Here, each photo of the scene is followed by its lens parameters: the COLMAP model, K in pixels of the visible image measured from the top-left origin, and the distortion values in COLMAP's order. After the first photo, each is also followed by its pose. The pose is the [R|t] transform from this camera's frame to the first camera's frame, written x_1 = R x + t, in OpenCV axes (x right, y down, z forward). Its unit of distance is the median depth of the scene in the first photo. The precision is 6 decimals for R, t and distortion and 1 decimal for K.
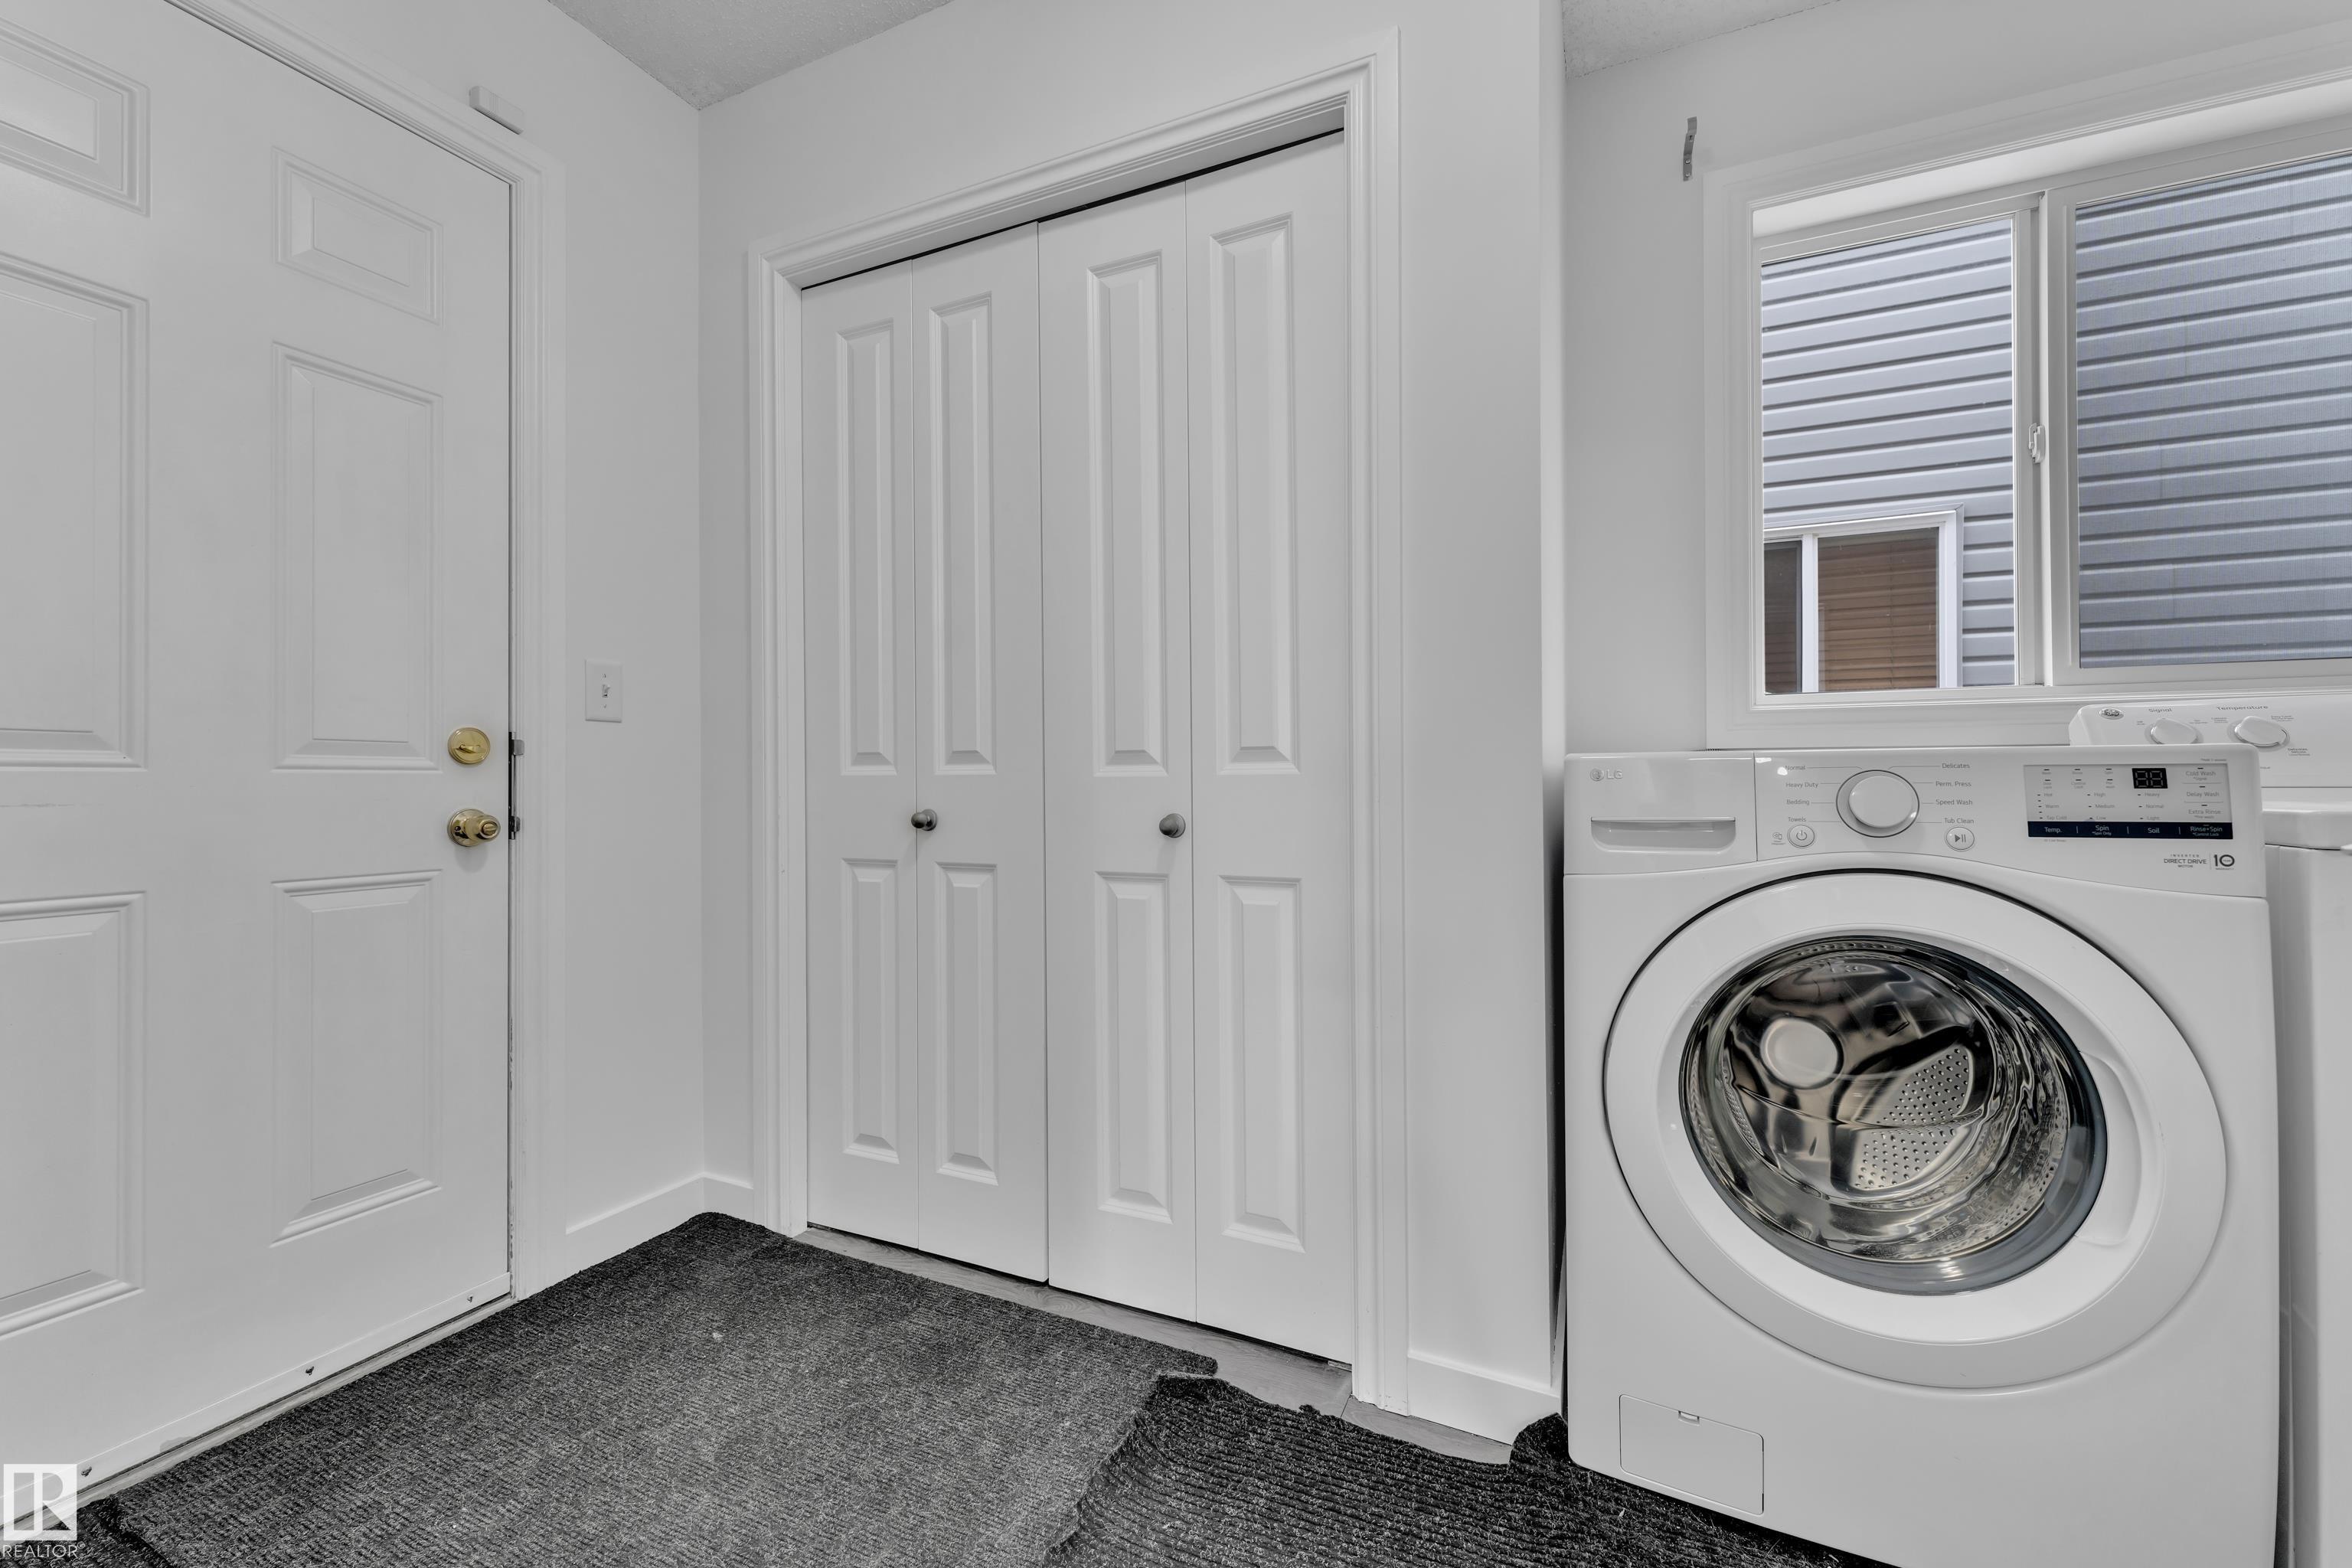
lens RADIAL K [[939.9, 0, 1176.0], [0, 939.9, 784.0], [0, 0, 1]] dist [0.000348, 0.000351]
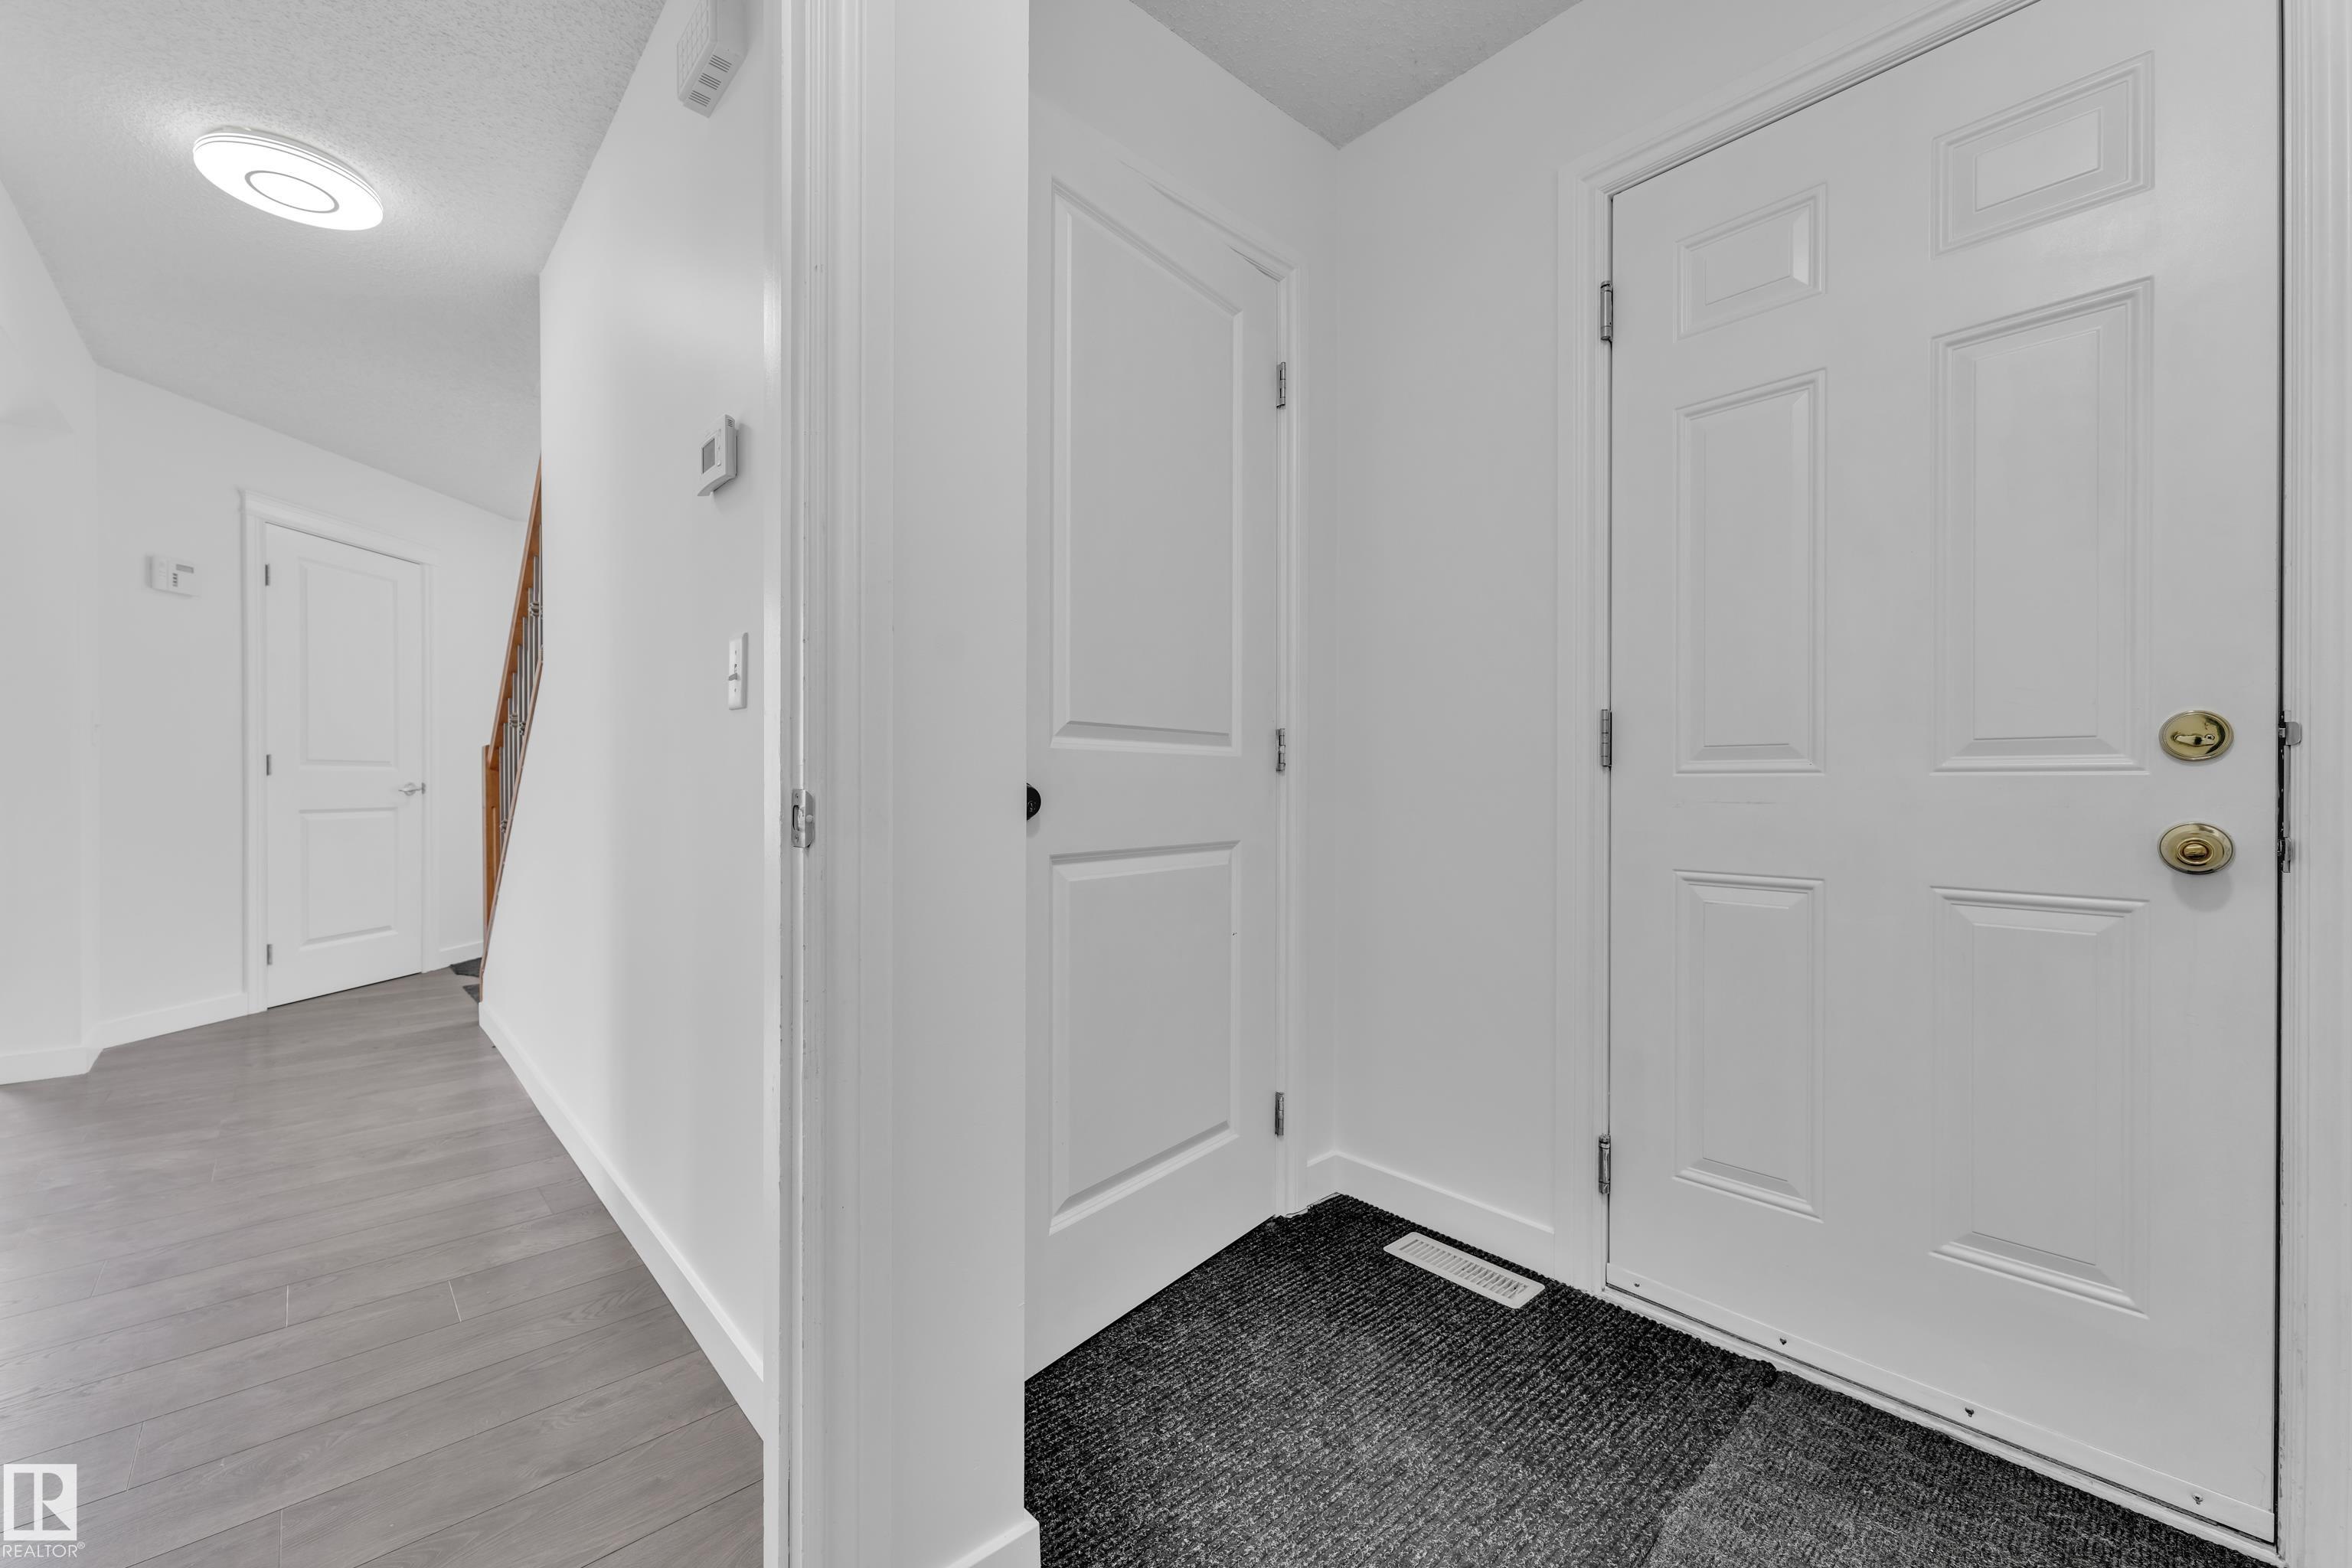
lens RADIAL K [[944.0, 0, 1171.4], [0, 944.0, 779.5], [0, 0, 1]] dist [-0.000022, 0.000039]
pose [[-0.379561, -0.003712, -0.925159, 0.259558], [-0.004183, 0.999989, -0.002296, -0.002518], [0.925157, 0.002998, -0.379572, 0.625642]]
